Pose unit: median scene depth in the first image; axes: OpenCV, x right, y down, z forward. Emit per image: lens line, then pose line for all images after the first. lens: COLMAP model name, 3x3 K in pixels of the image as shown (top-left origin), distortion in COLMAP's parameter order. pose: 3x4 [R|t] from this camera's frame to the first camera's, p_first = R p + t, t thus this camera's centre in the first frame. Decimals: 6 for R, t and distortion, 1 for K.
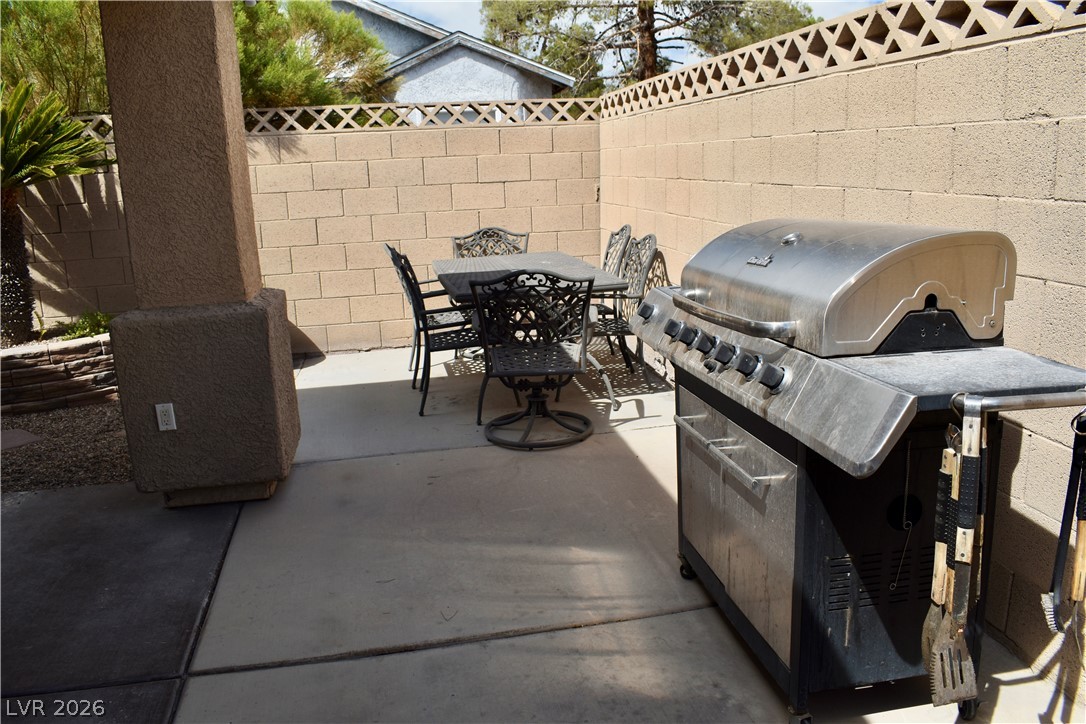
lens RADIAL K [[847.7, 0, 548.0], [0, 847.7, 361.9], [0, 0, 1]] dist [-0.099073, 0.018746]
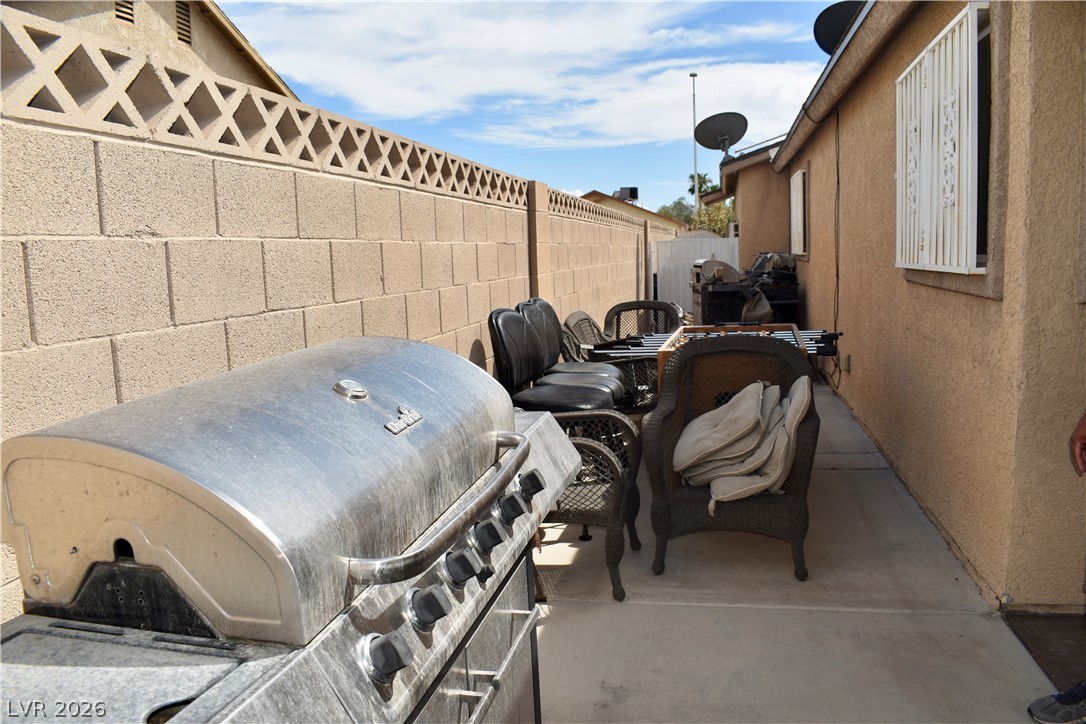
lens RADIAL K [[847.7, 0, 548.0], [0, 847.7, 361.9], [0, 0, 1]] dist [-0.099073, 0.018746]
pose [[-0.909203, -0.056355, 0.412521, -0.150842], [0.091262, 0.939727, 0.329521, -0.411220], [-0.406227, 0.337249, -0.849260, 1.563677]]
